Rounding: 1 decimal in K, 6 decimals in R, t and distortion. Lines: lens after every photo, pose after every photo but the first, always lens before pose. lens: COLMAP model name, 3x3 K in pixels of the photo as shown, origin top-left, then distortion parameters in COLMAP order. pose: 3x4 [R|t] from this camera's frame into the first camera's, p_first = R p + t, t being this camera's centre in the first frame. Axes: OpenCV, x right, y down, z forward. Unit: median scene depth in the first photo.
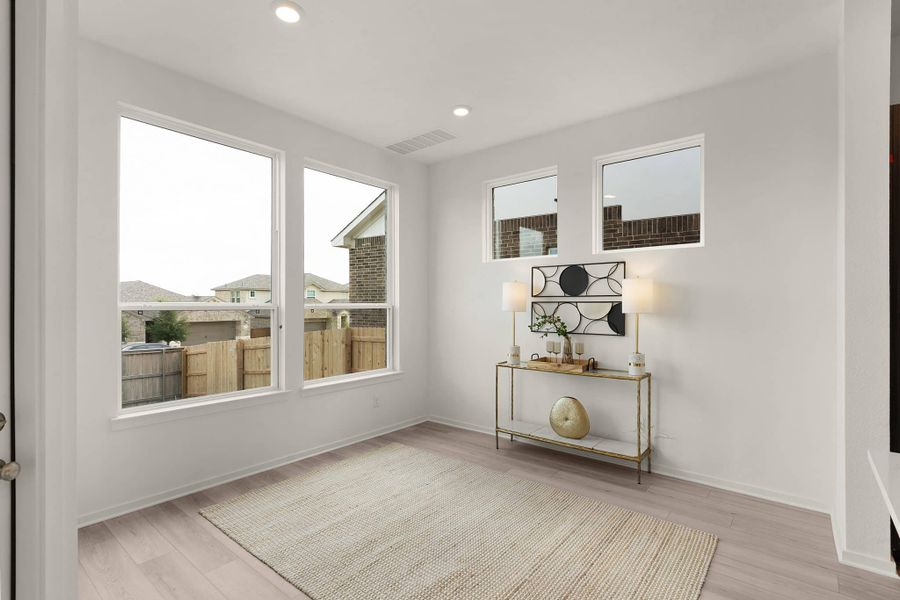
lens RADIAL K [[436.1, 0, 448.3], [0, 436.1, 304.3], [0, 0, 1]] dist [0.024477, 0.002061]
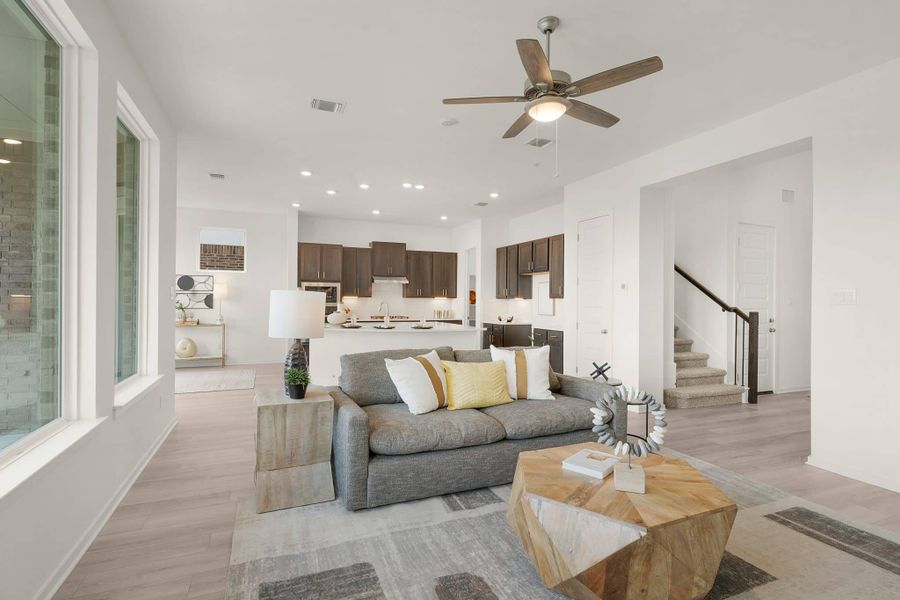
lens RADIAL K [[436.1, 0, 448.2], [0, 436.1, 299.8], [0, 0, 1]] dist [0.024477, 0.002061]
pose [[0.468440, -0.001738, 0.883494, -1.016238], [-0.006011, 0.999969, 0.005155, 0.007051], [-0.883475, -0.007726, 0.468415, -1.123154]]
